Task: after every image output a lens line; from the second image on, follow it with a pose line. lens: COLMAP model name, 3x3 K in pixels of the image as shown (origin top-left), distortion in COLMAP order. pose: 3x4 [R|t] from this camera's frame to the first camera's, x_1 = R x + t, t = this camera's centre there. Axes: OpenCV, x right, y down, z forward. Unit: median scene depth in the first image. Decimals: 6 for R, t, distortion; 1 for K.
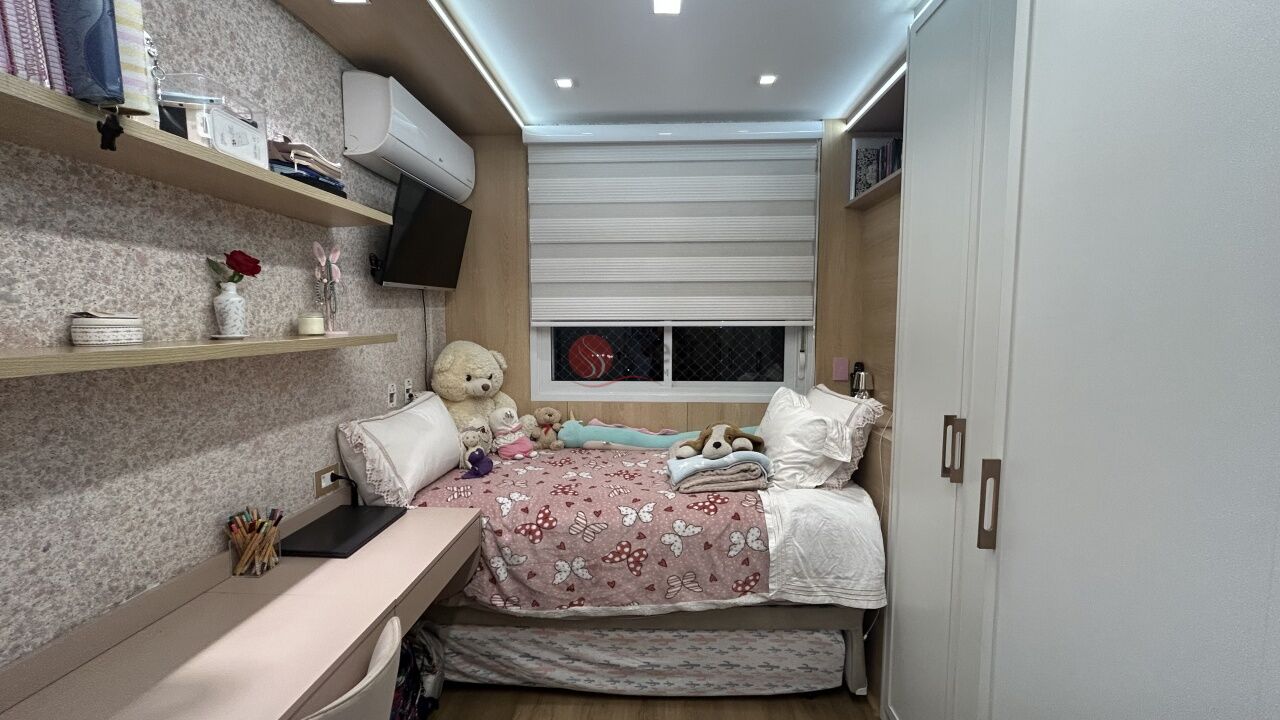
lens RADIAL K [[516.9, 0, 641.7], [0, 516.9, 359.8], [0, 0, 1]] dist [-0.005507, 0.001675]
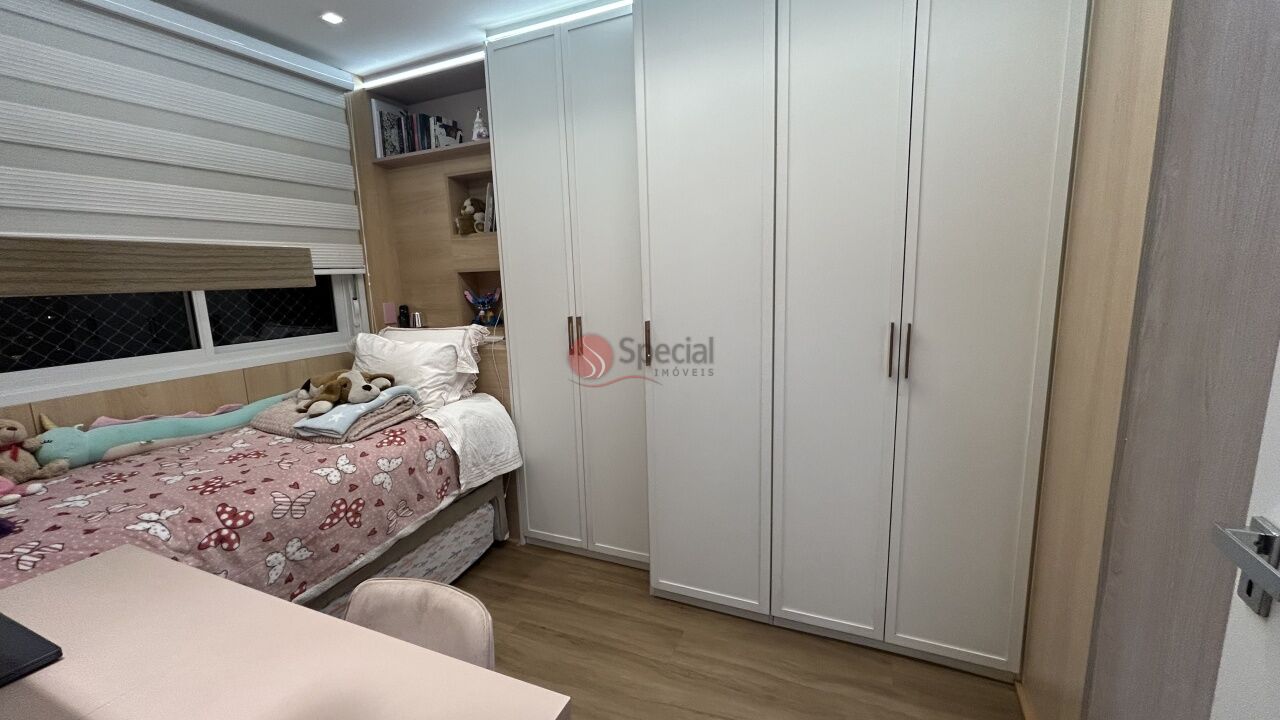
lens RADIAL K [[516.9, 0, 638.6], [0, 516.9, 358.9], [0, 0, 1]] dist [-0.005507, 0.001675]
pose [[0.375161, -0.162783, 0.912555, -0.611822], [0.104907, 0.985591, 0.132683, 0.032942], [-0.921004, 0.045956, 0.386832, 0.123273]]
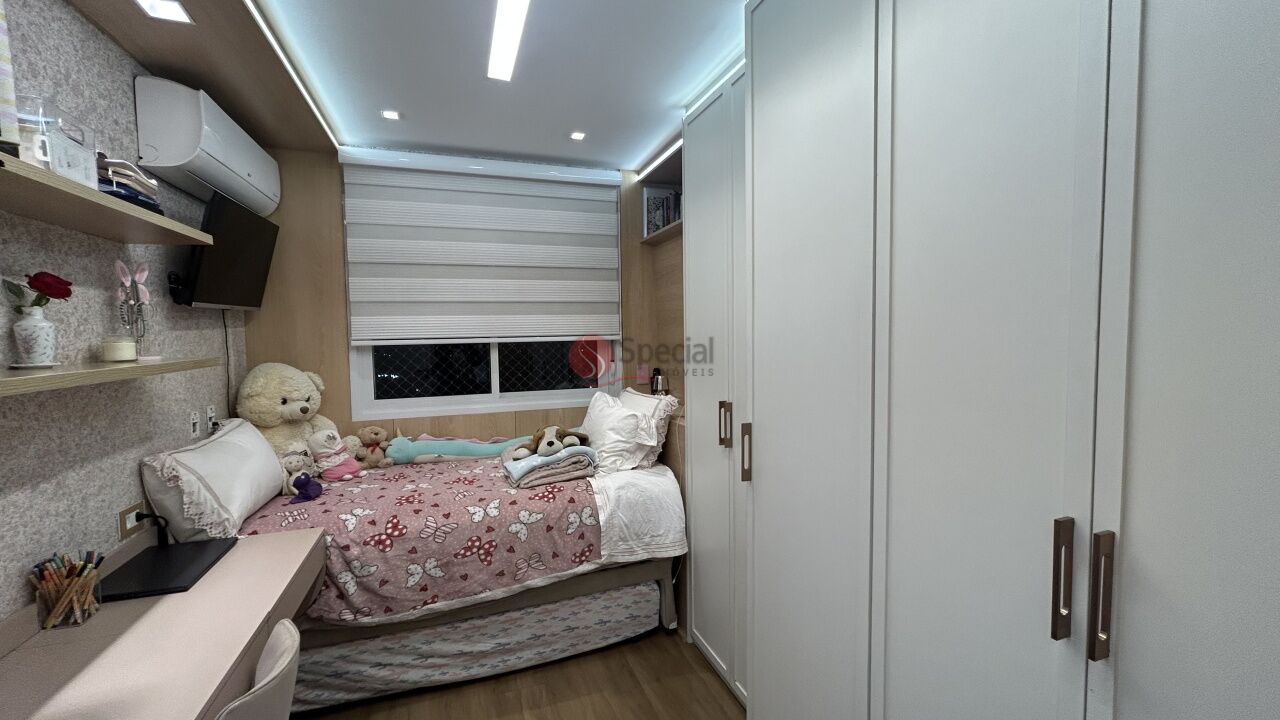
lens RADIAL K [[516.9, 0, 642.3], [0, 516.9, 359.2], [0, 0, 1]] dist [-0.005507, 0.001675]
pose [[0.925370, -0.034921, 0.377453, -0.101537], [0.045466, 0.998784, -0.019061, 0.007070], [-0.376328, 0.034800, 0.925833, -0.173170]]
